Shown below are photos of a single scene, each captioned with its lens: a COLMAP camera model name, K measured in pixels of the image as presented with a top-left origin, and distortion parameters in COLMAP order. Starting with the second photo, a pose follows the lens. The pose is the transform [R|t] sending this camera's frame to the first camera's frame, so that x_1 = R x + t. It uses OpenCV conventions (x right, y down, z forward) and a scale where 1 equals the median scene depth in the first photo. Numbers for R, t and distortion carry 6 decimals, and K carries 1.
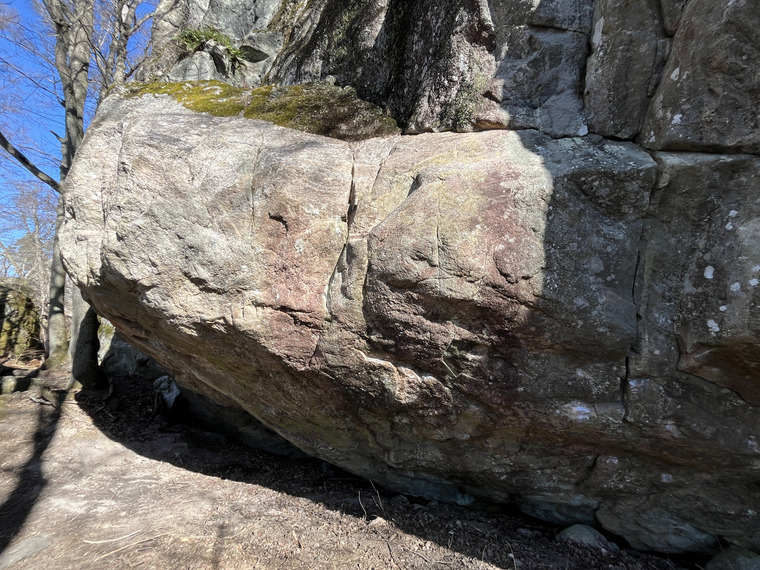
lens RADIAL K [[304.5, 0, 380.3], [0, 304.5, 288.0], [0, 0, 1]] dist [-0.001004, -0.000087]
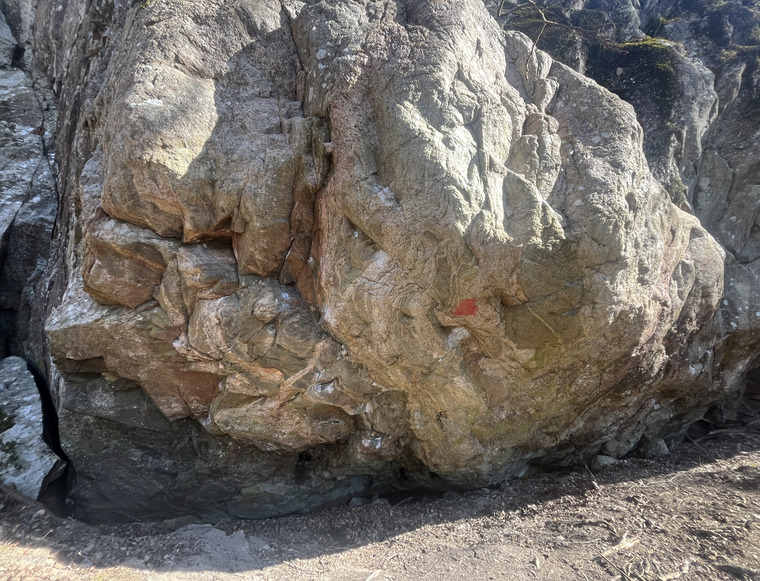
lens RADIAL K [[322.2, 0, 380.1], [0, 322.2, 287.5], [0, 0, 1]] dist [-0.000607, -0.000118]
pose [[0.703843, 0.114473, 0.701071, -2.489627], [-0.085414, 0.993408, -0.076456, 0.245464], [-0.705201, -0.006068, 0.708981, 1.074622]]
